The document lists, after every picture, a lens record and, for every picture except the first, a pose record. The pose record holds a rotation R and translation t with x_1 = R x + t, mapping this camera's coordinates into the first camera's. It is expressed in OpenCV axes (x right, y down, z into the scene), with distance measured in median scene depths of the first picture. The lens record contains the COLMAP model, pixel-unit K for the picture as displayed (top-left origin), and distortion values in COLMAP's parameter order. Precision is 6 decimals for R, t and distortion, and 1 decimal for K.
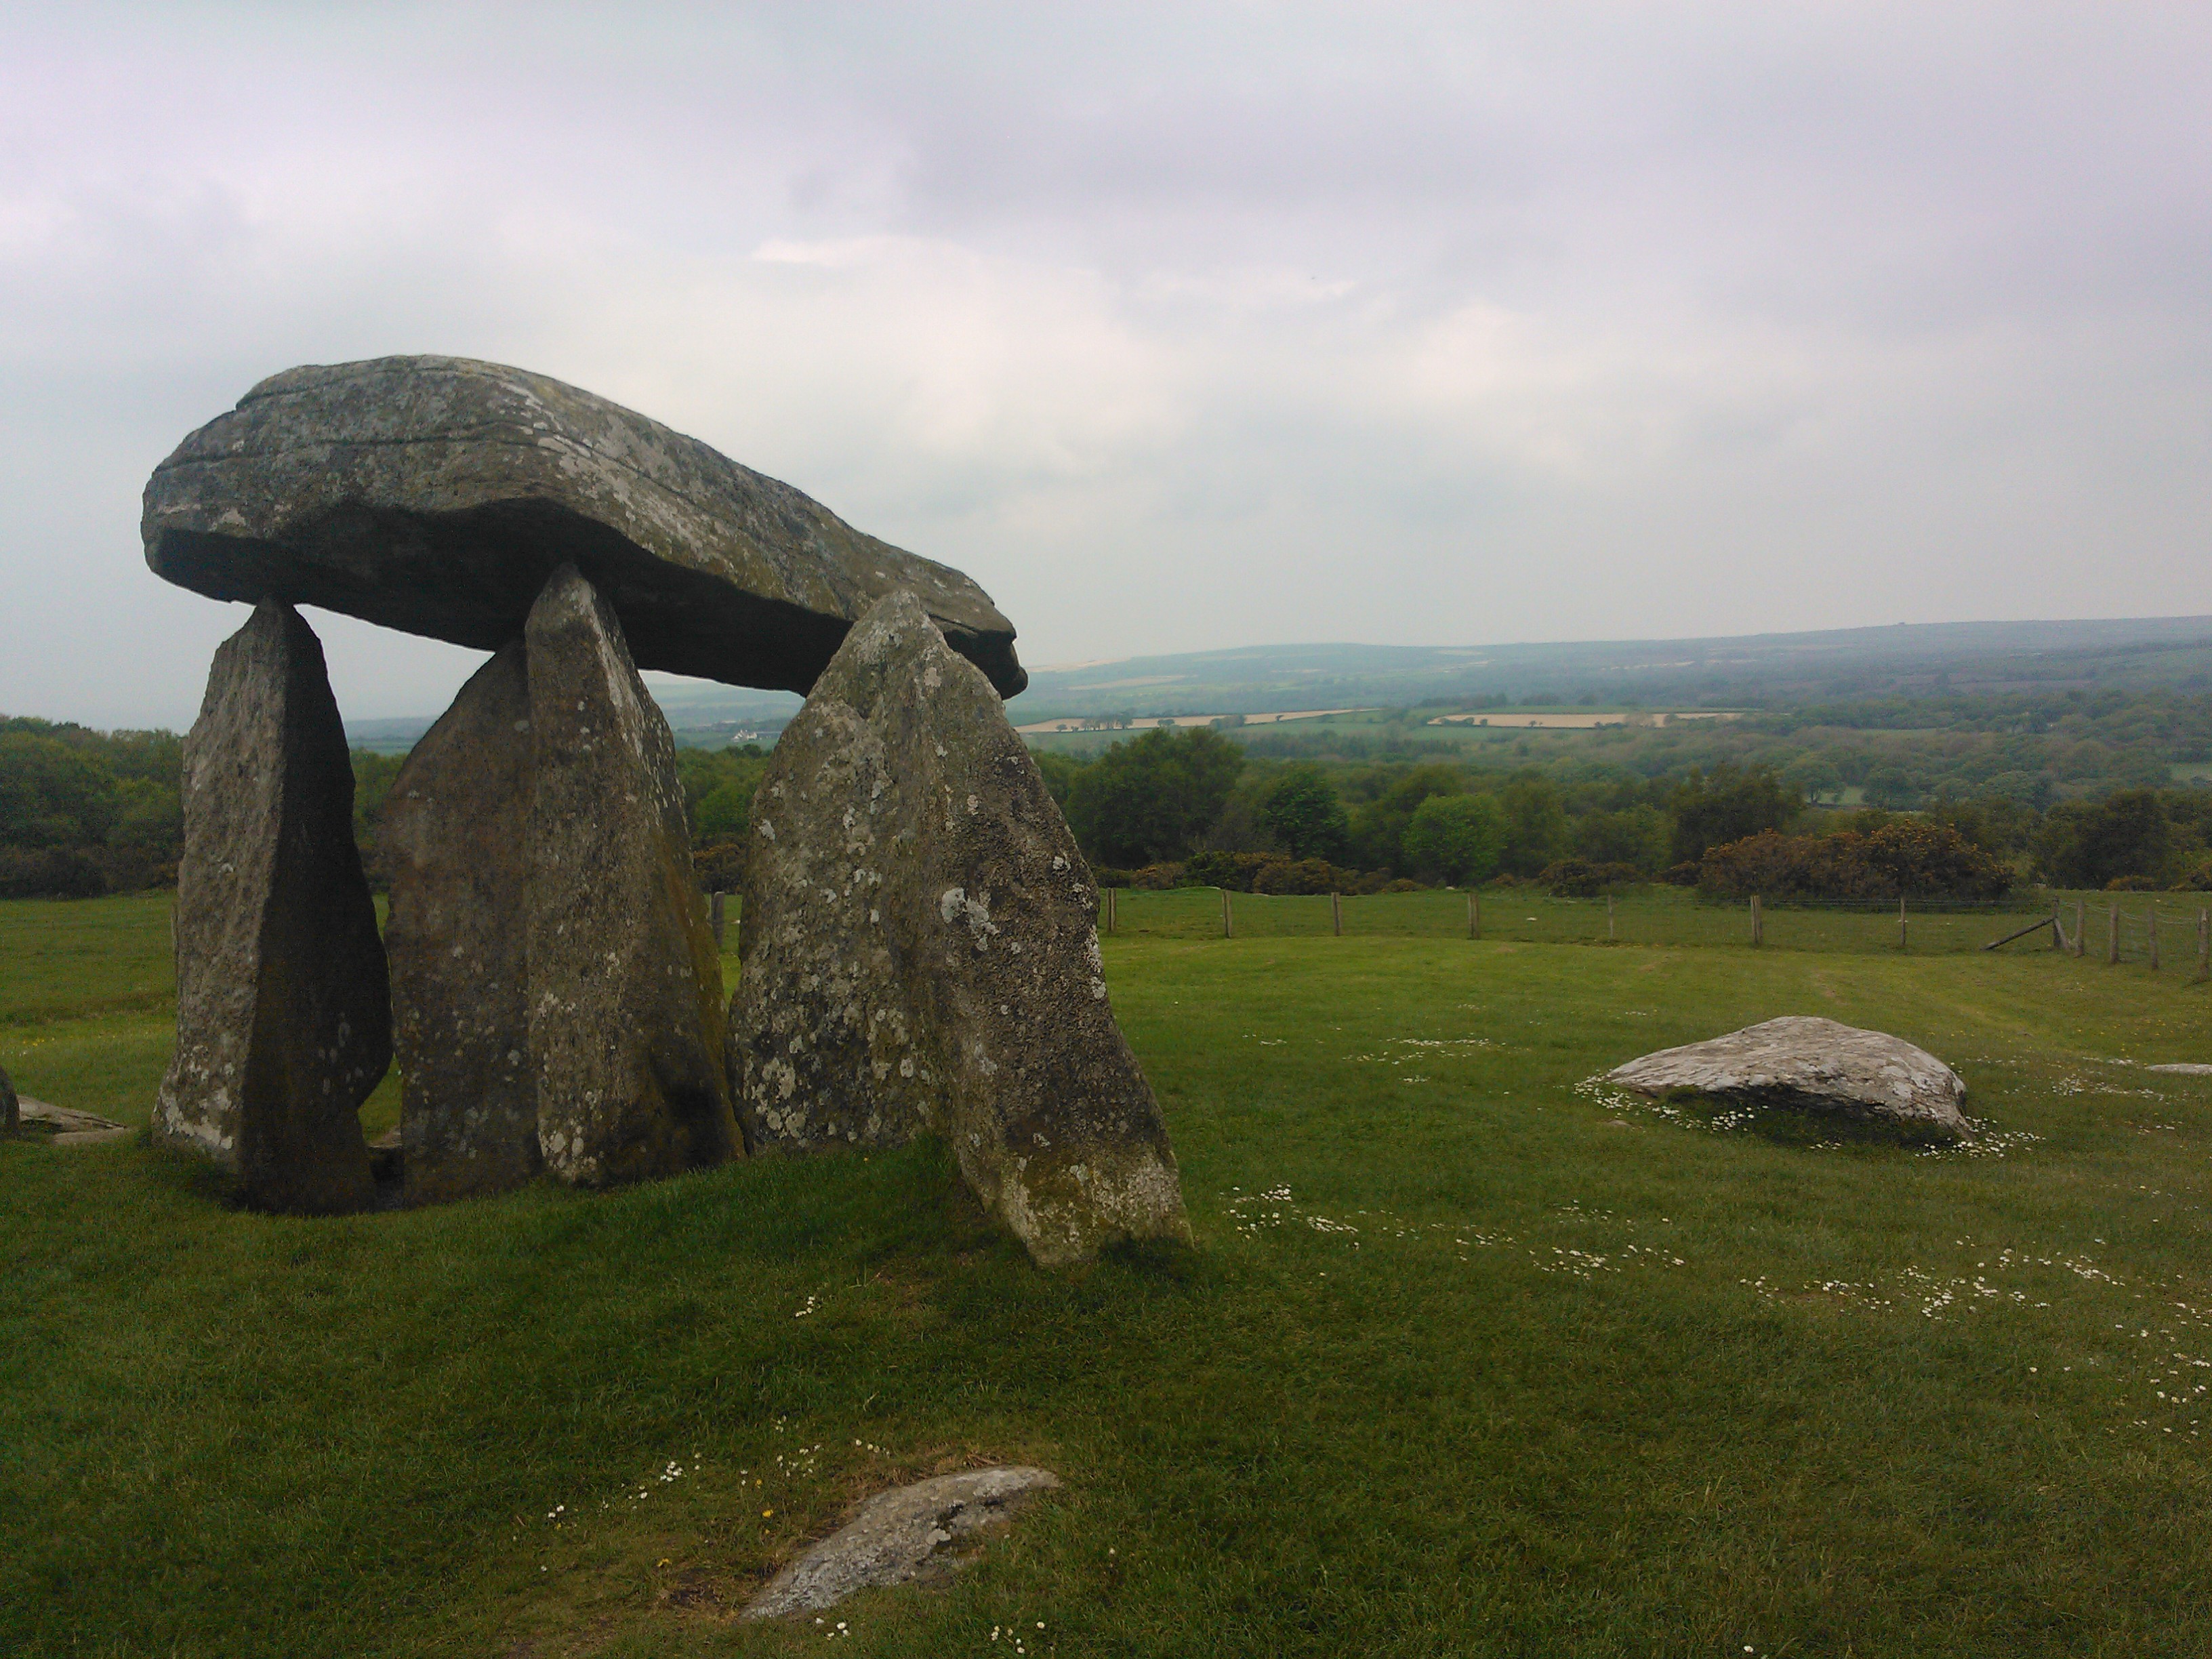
lens RADIAL K [[1824.9, 0, 1118.8], [0, 1824.9, 804.1], [0, 0, 1]] dist [0.075495, -0.055568]
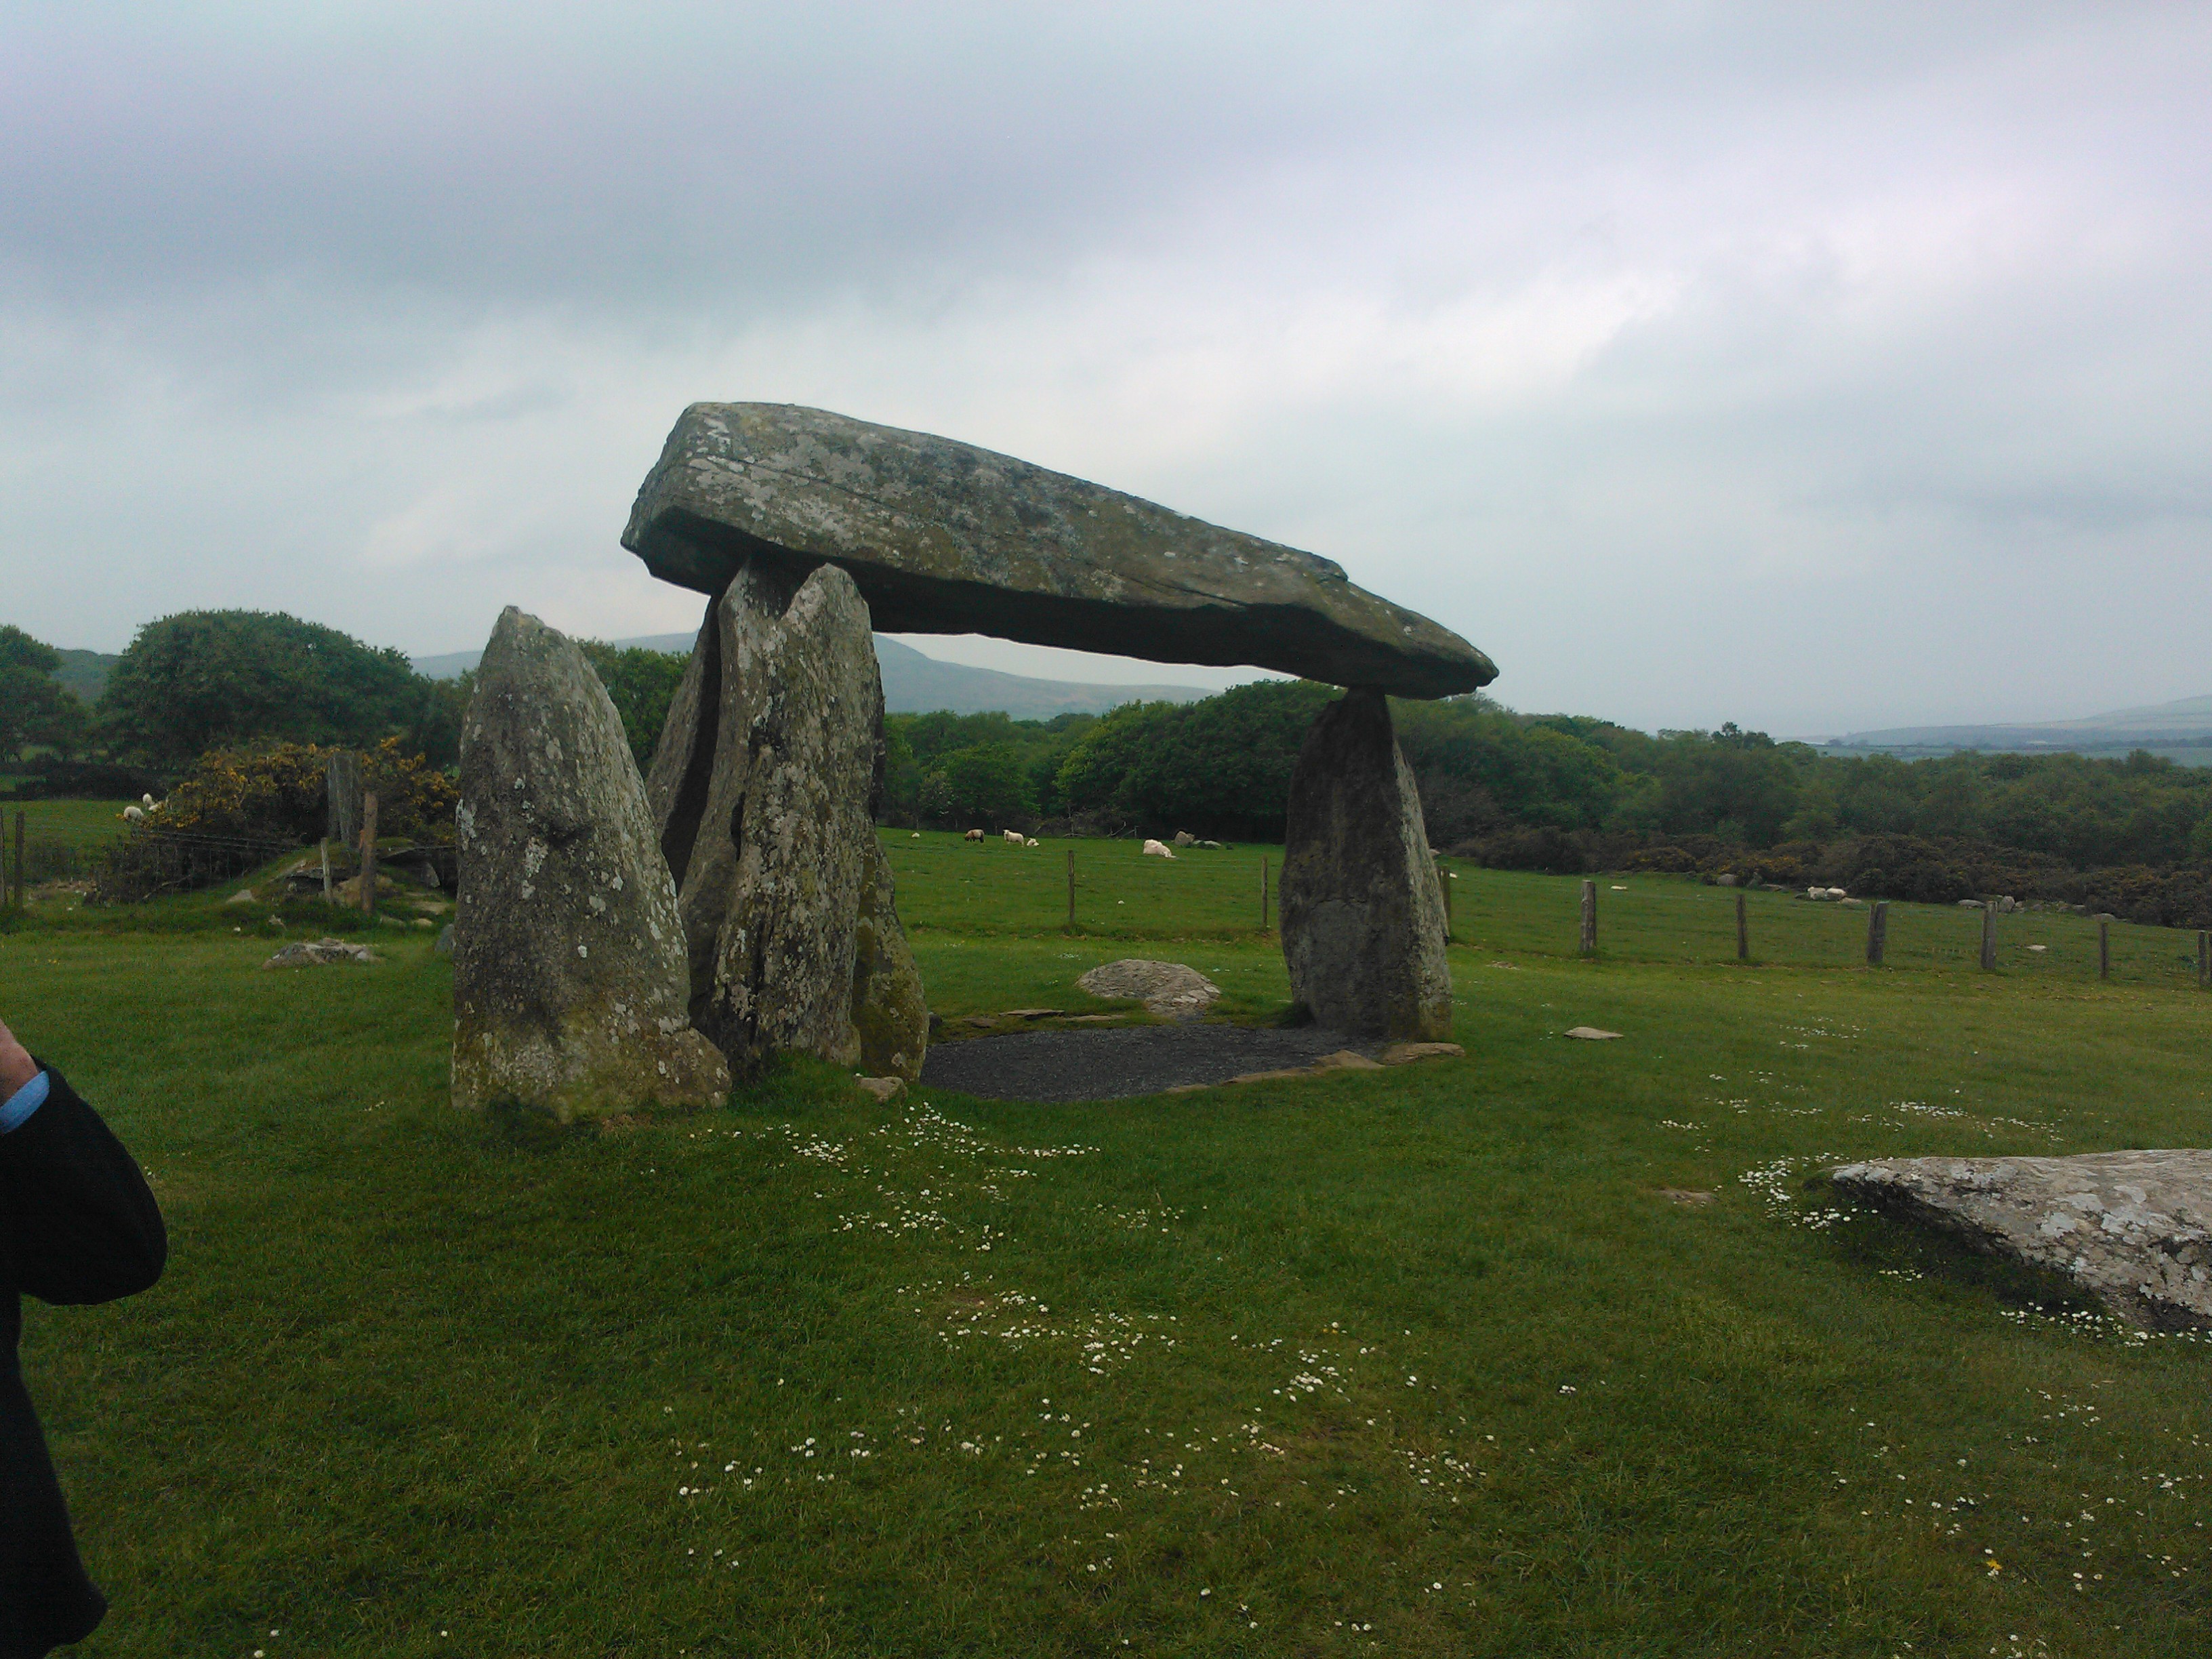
lens RADIAL K [[1824.9, 0, 1173.5], [0, 1824.9, 787.4], [0, 0, 1]] dist [0.075495, -0.055568]
pose [[0.711807, 0.043637, -0.701018, 0.837221], [-0.052438, 0.998584, 0.008915, 0.000994], [0.700415, 0.030415, 0.713088, 0.326182]]
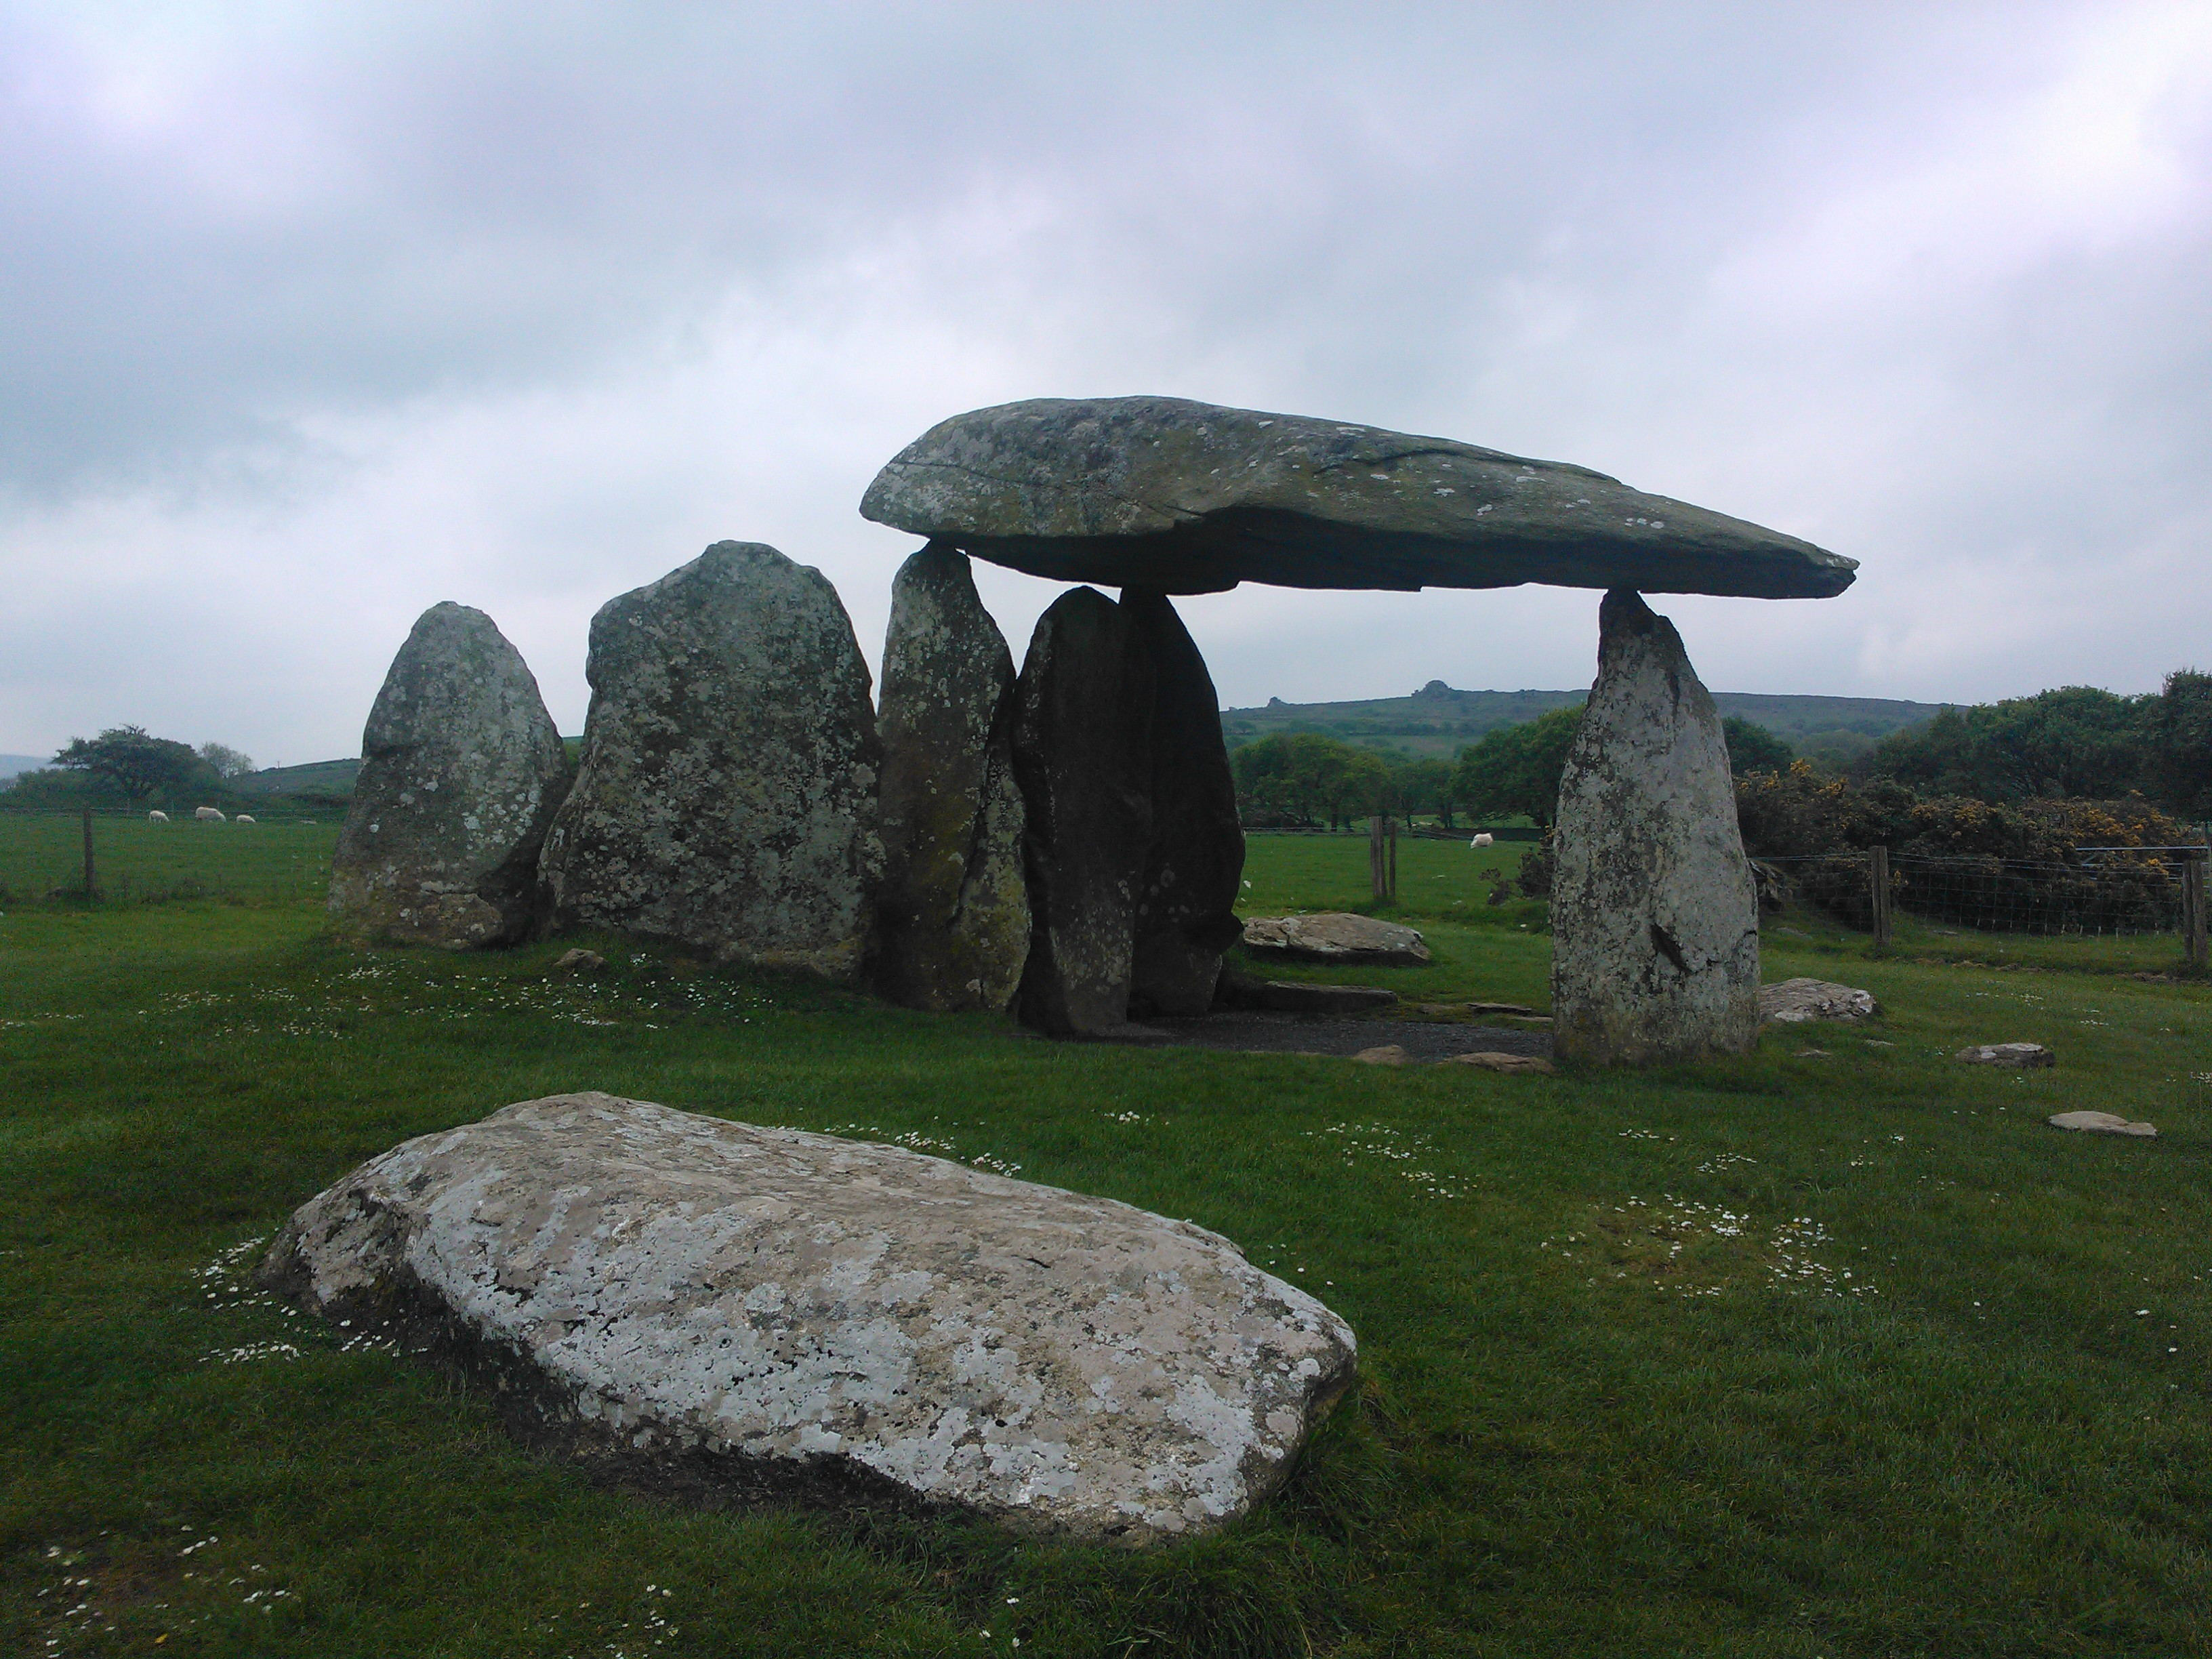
lens RADIAL K [[1824.9, 0, 1167.0], [0, 1824.9, 797.3], [0, 0, 1]] dist [0.075495, -0.055568]
pose [[-0.328853, 0.013540, -0.944284, 1.073951], [-0.027999, 0.999318, 0.024080, 0.033976], [0.943966, 0.034358, -0.328250, 1.742899]]
